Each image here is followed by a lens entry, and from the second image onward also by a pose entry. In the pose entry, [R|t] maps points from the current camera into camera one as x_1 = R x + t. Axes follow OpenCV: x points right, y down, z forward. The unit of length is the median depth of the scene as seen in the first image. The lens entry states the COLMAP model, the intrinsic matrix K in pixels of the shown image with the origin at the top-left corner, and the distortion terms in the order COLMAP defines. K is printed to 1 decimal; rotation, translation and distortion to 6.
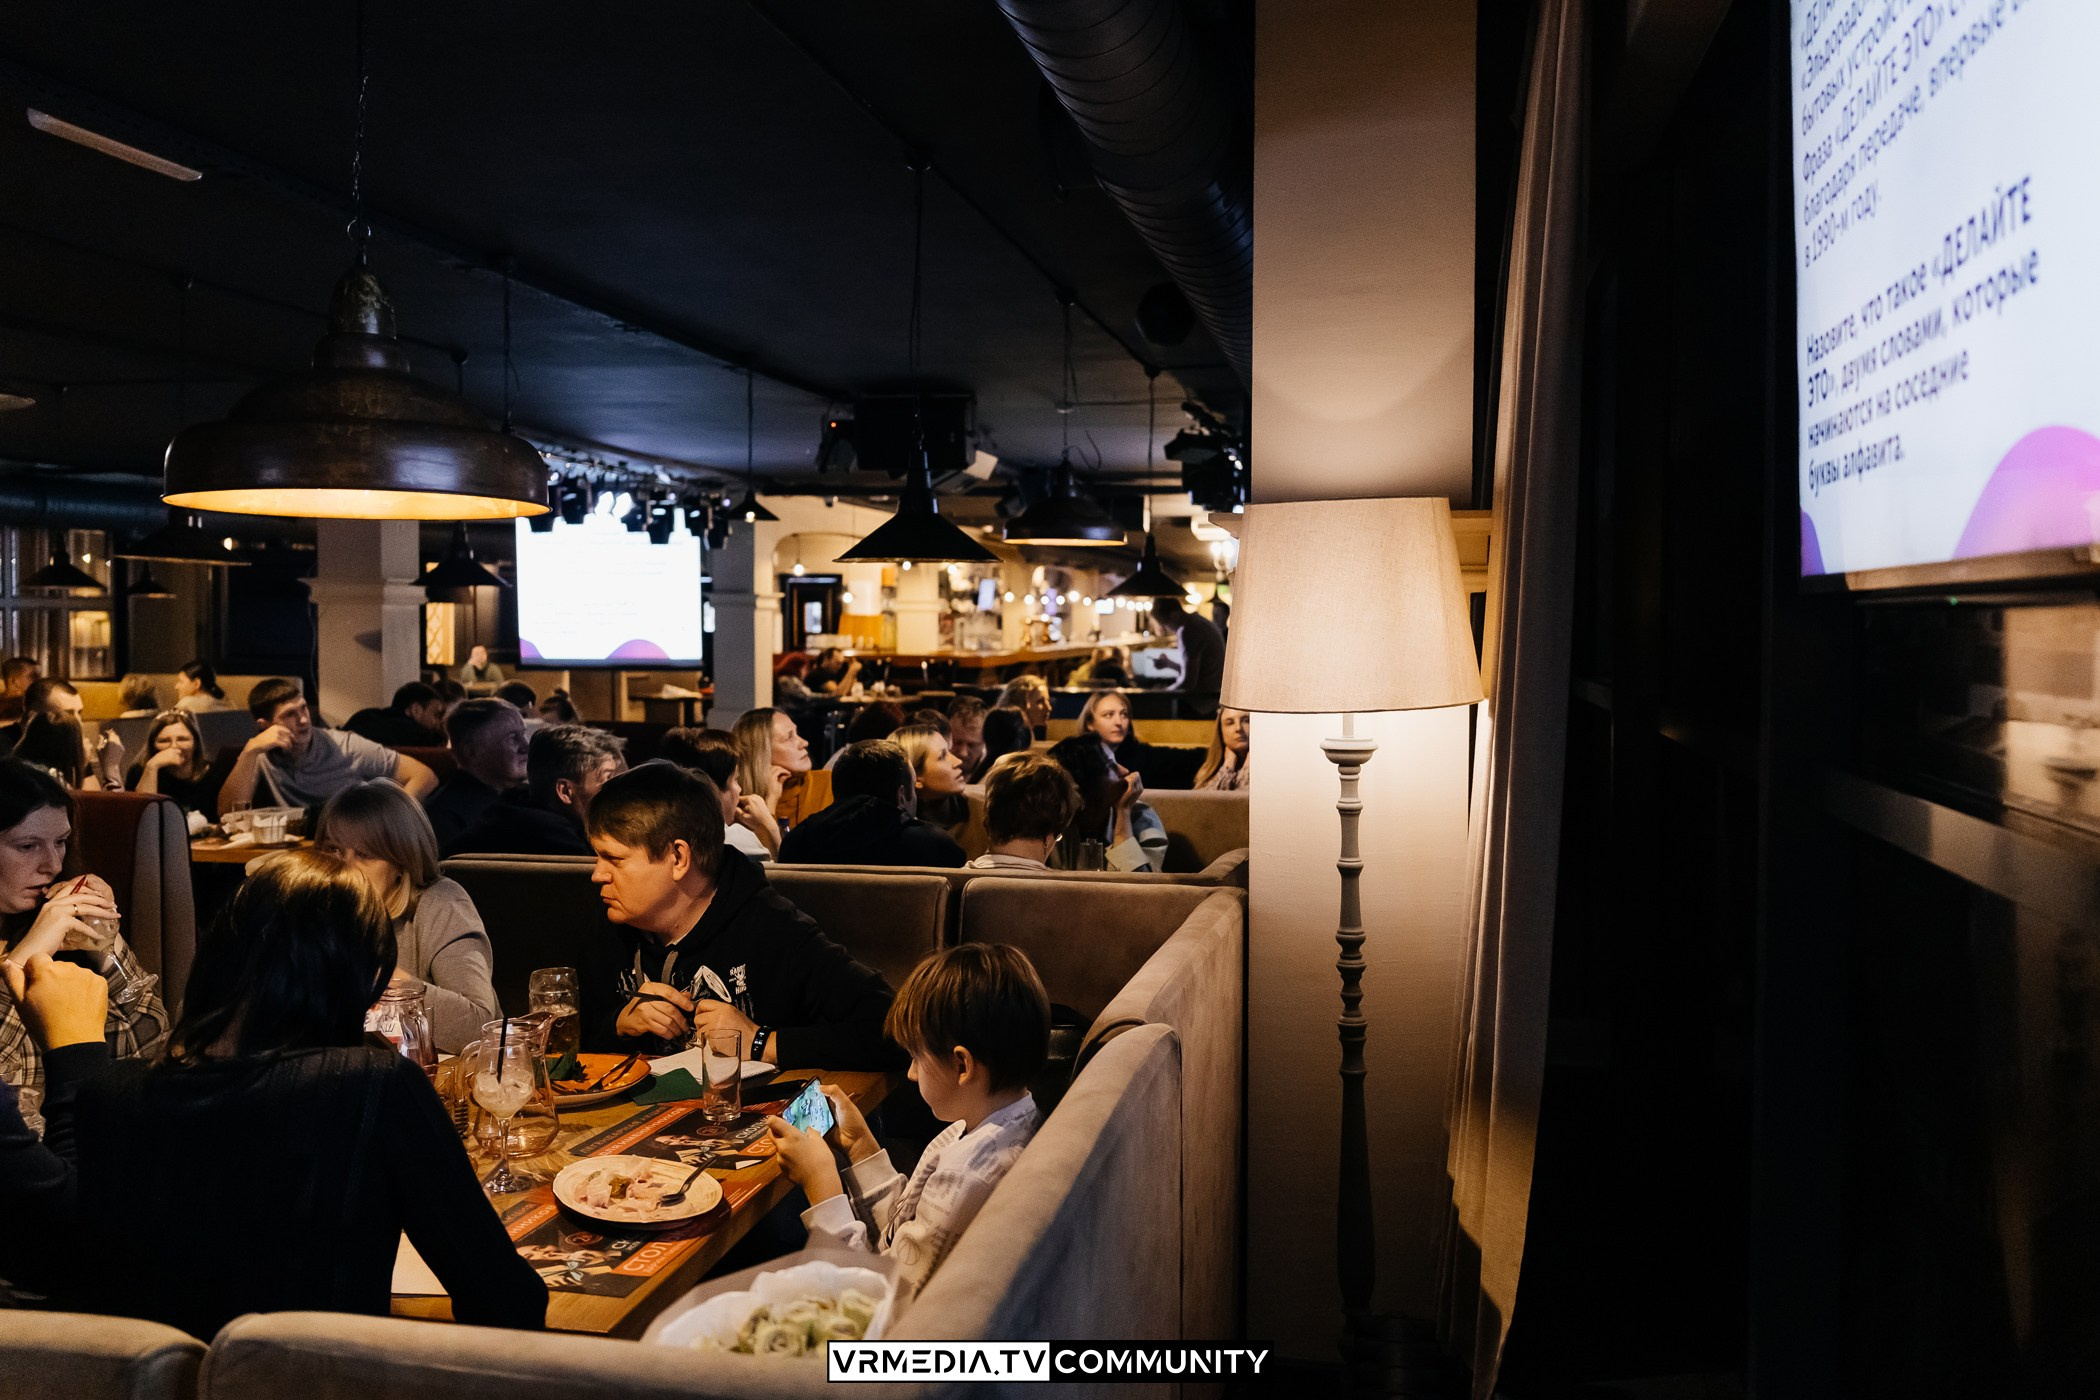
lens RADIAL K [[1742.3, 0, 1052.4], [0, 1742.3, 708.6], [0, 0, 1]] dist [-0.011314, -0.053552]
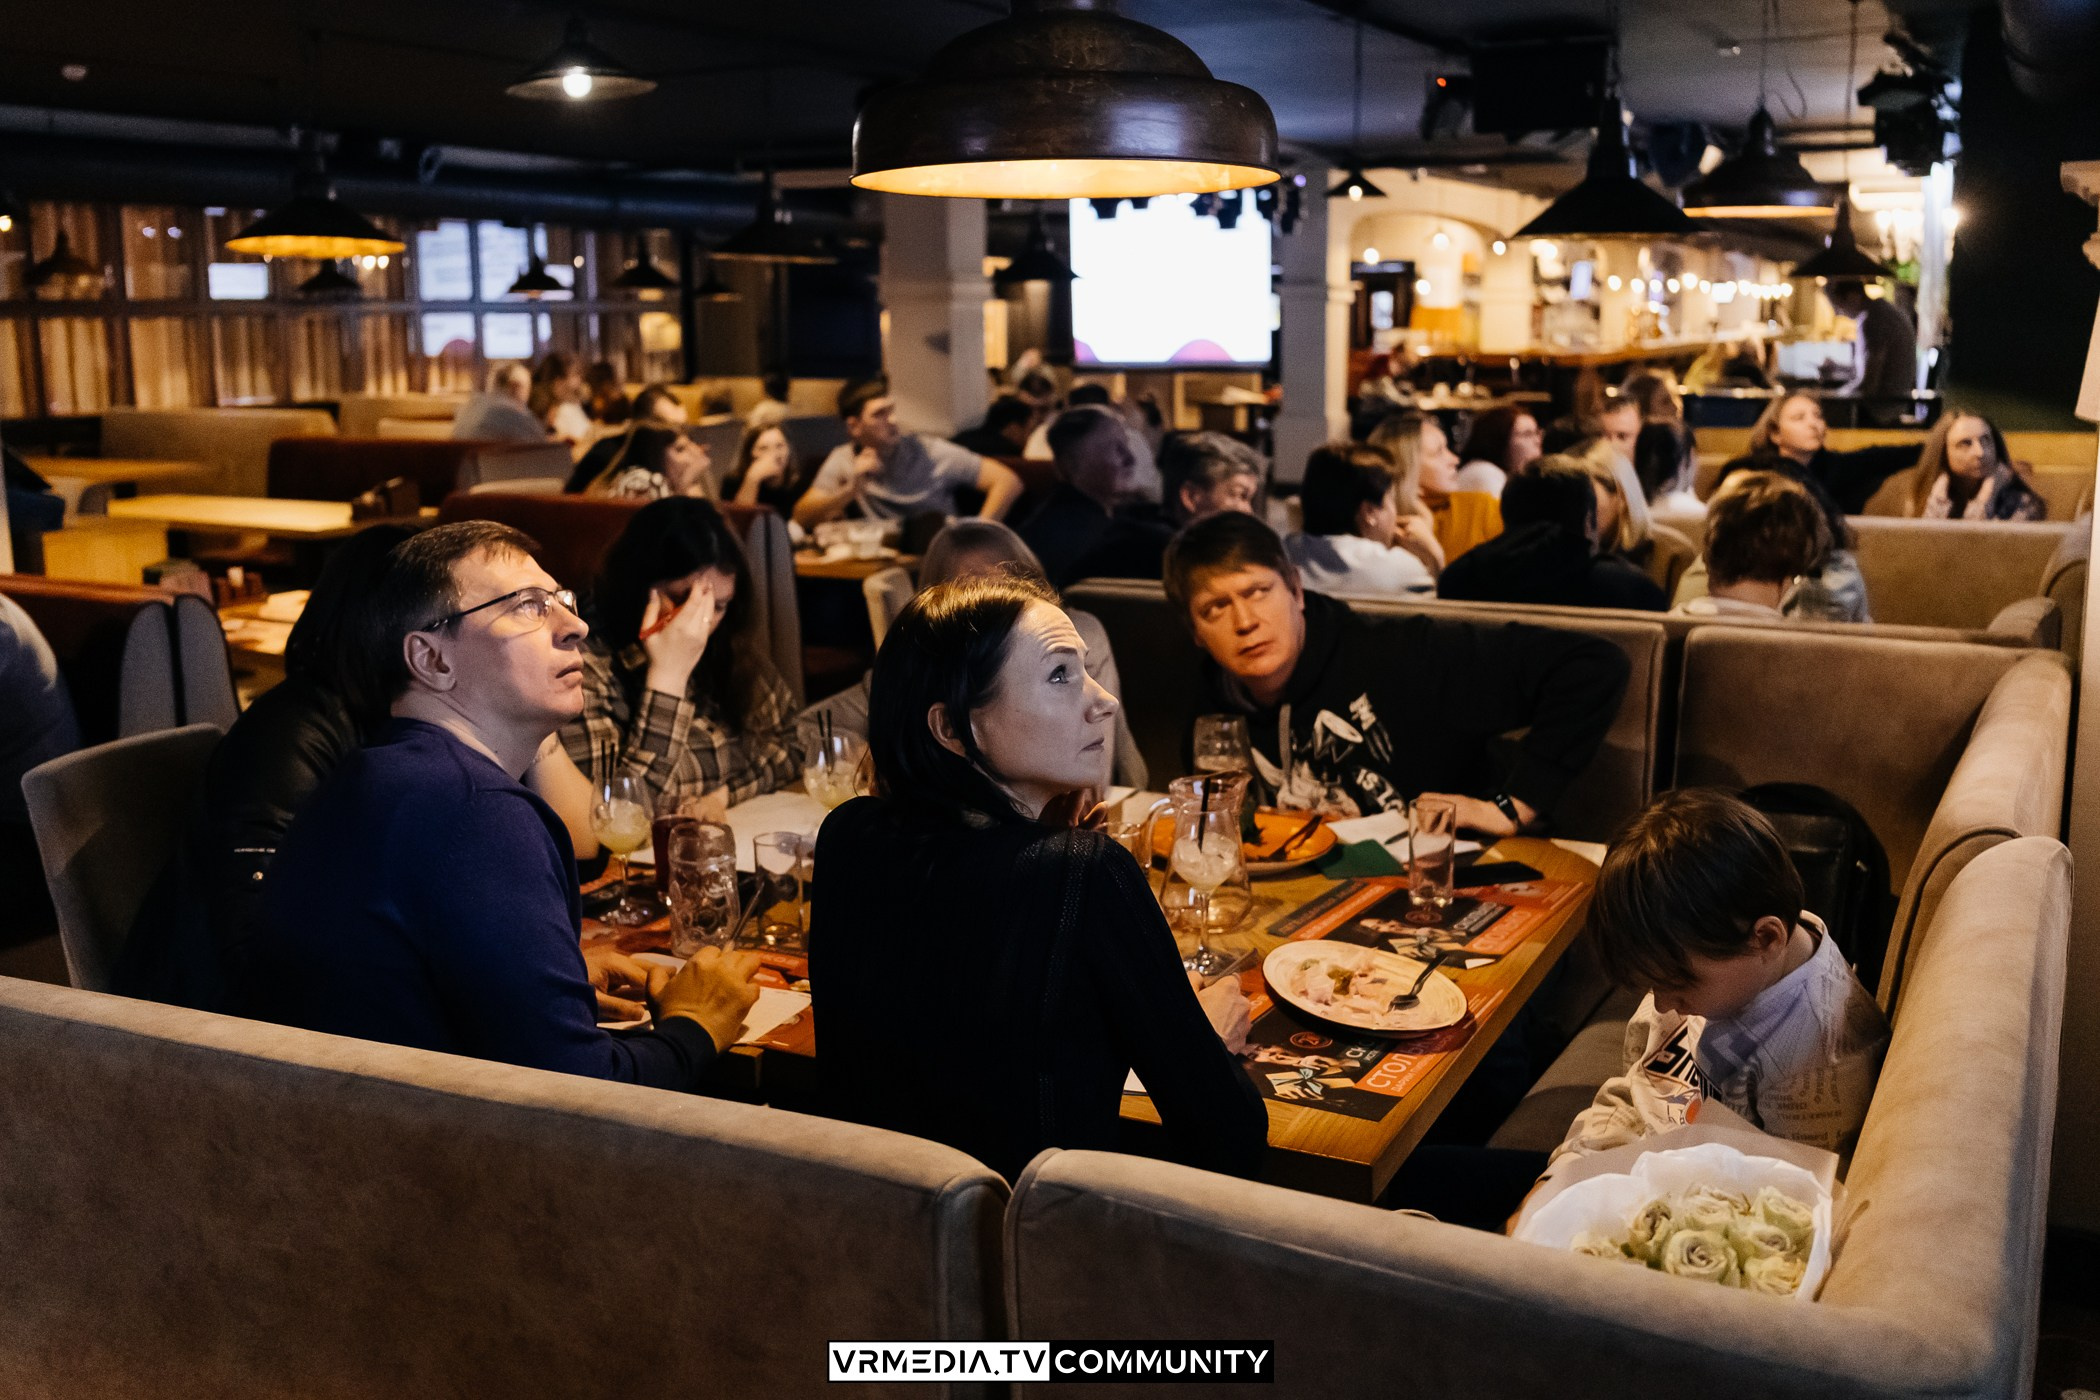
lens RADIAL K [[1913.7, 0, 1045.6], [0, 1913.7, 689.5], [0, 0, 1]] dist [0.004167, -0.067216]
pose [[0.951438, 0.045156, -0.304511, -0.092882], [-0.001345, 0.989783, 0.142572, -0.003398], [0.307838, -0.135239, 0.941778, 0.068692]]
